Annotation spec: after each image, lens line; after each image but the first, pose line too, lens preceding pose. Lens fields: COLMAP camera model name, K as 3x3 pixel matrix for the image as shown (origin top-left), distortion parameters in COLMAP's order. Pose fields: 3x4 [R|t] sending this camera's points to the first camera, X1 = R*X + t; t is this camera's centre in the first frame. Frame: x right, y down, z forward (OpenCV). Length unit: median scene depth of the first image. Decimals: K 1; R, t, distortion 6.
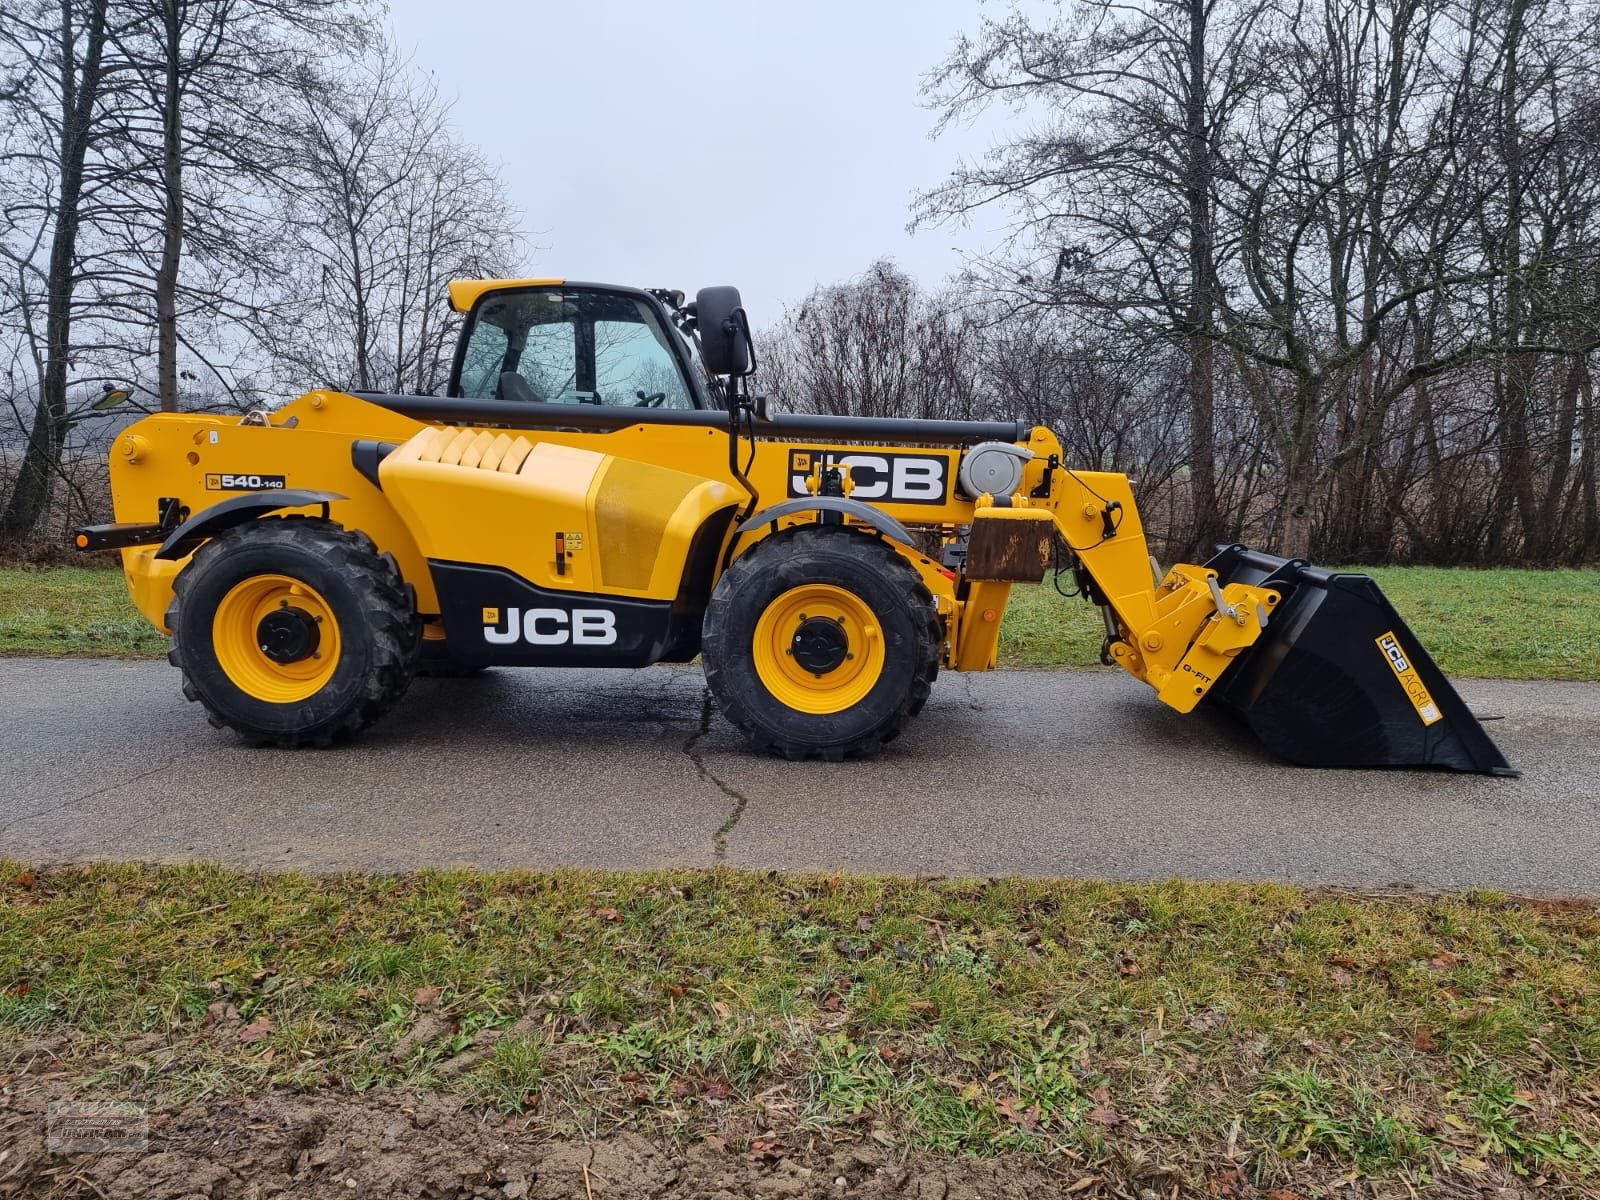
lens RADIAL K [[1097.9, 0, 811.5], [0, 1097.9, 601.0], [0, 0, 1]] dist [0.083647, -0.070926]
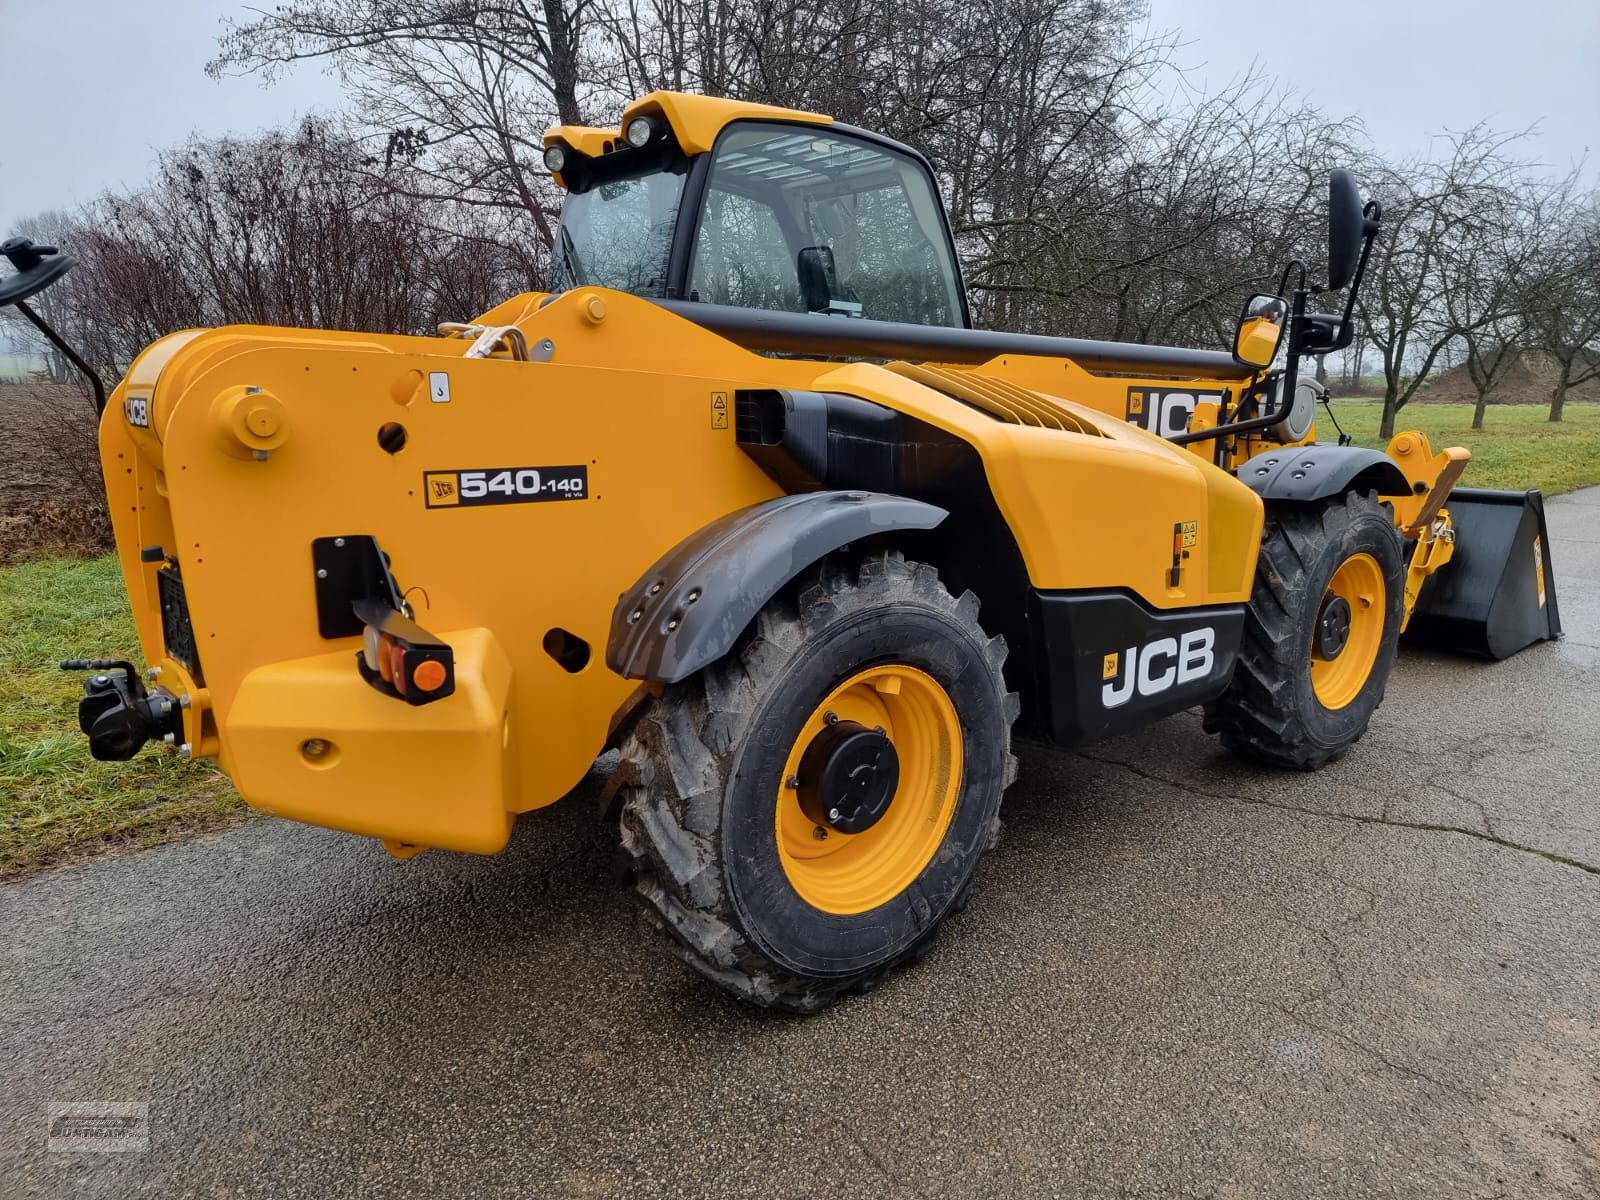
lens RADIAL K [[1097.9, 0, 811.5], [0, 1097.9, 601.0], [0, 0, 1]] dist [0.083647, -0.070926]
pose [[0.711834, -0.150011, 0.686140, -0.839131], [0.096828, 0.988556, 0.115675, -0.113251], [-0.695641, -0.015903, 0.718214, 0.664799]]
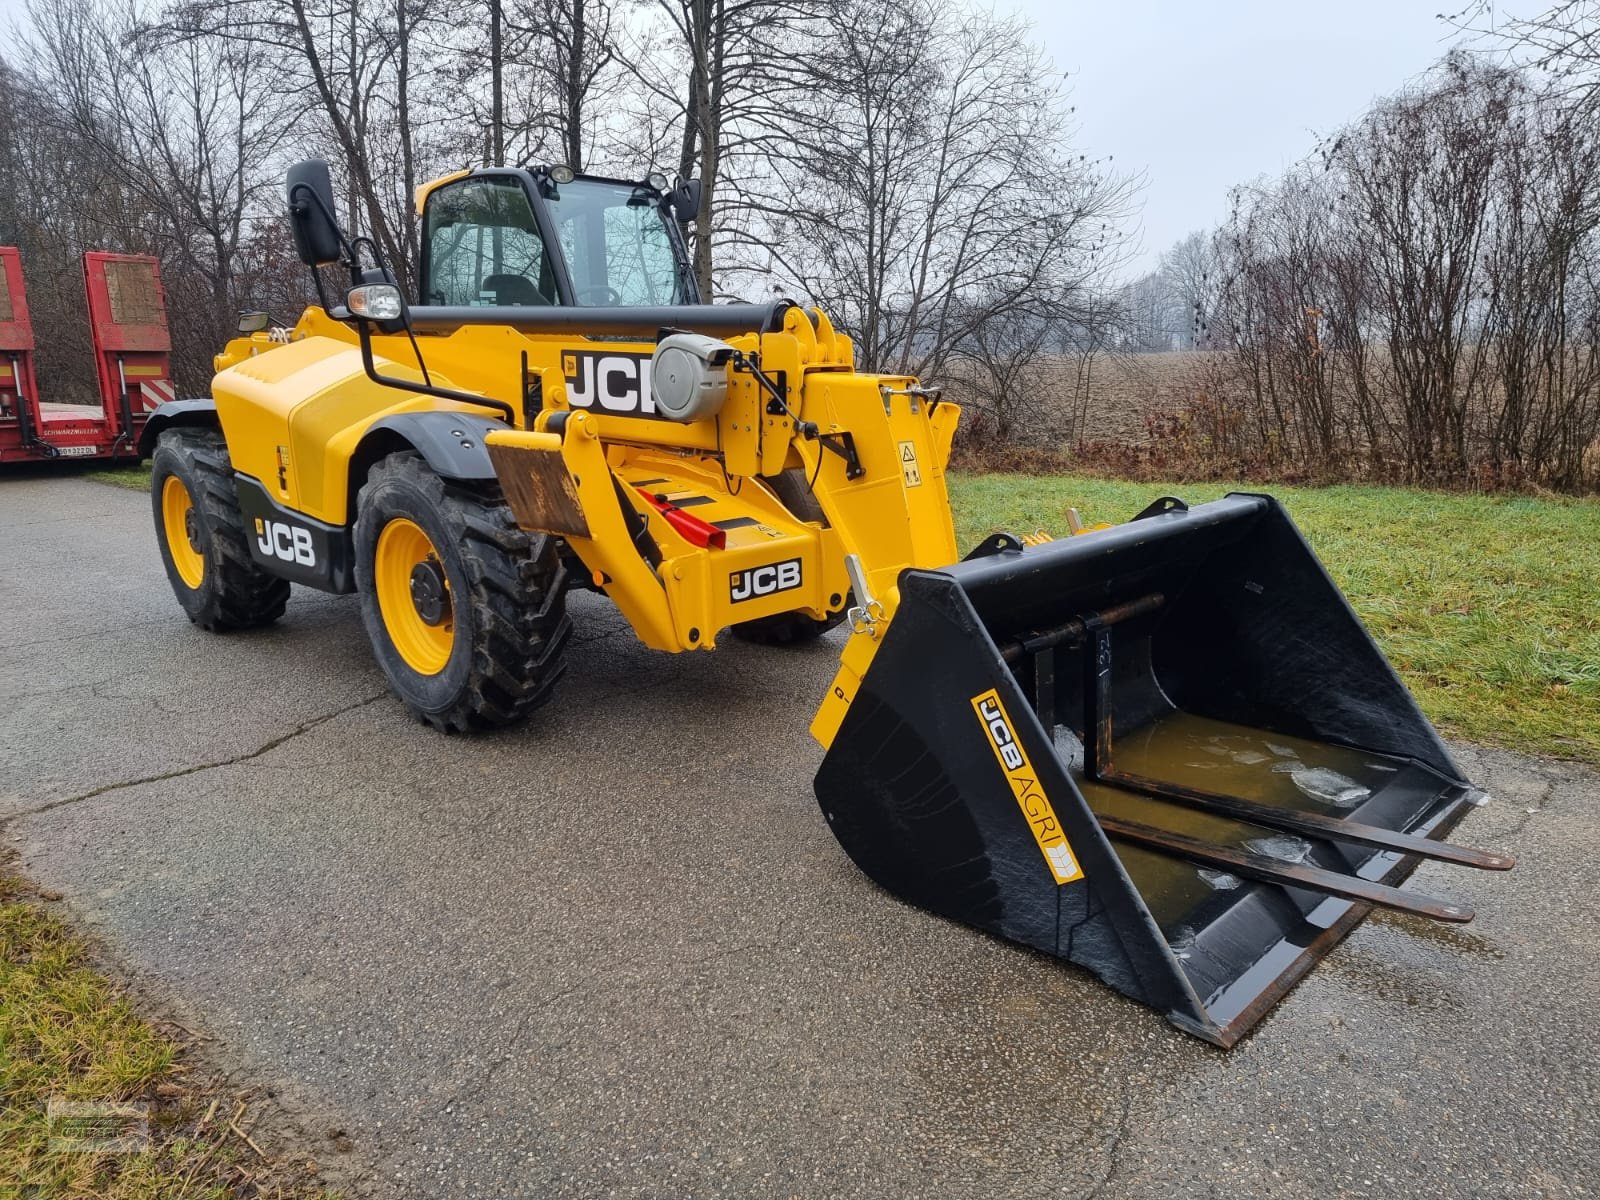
lens RADIAL K [[1097.9, 0, 811.5], [0, 1097.9, 601.0], [0, 0, 1]] dist [0.083647, -0.070926]
pose [[0.758353, 0.117872, -0.641098, 0.759734], [-0.055950, 0.991655, 0.116143, -0.066307], [0.649439, -0.052207, 0.758620, 0.547143]]
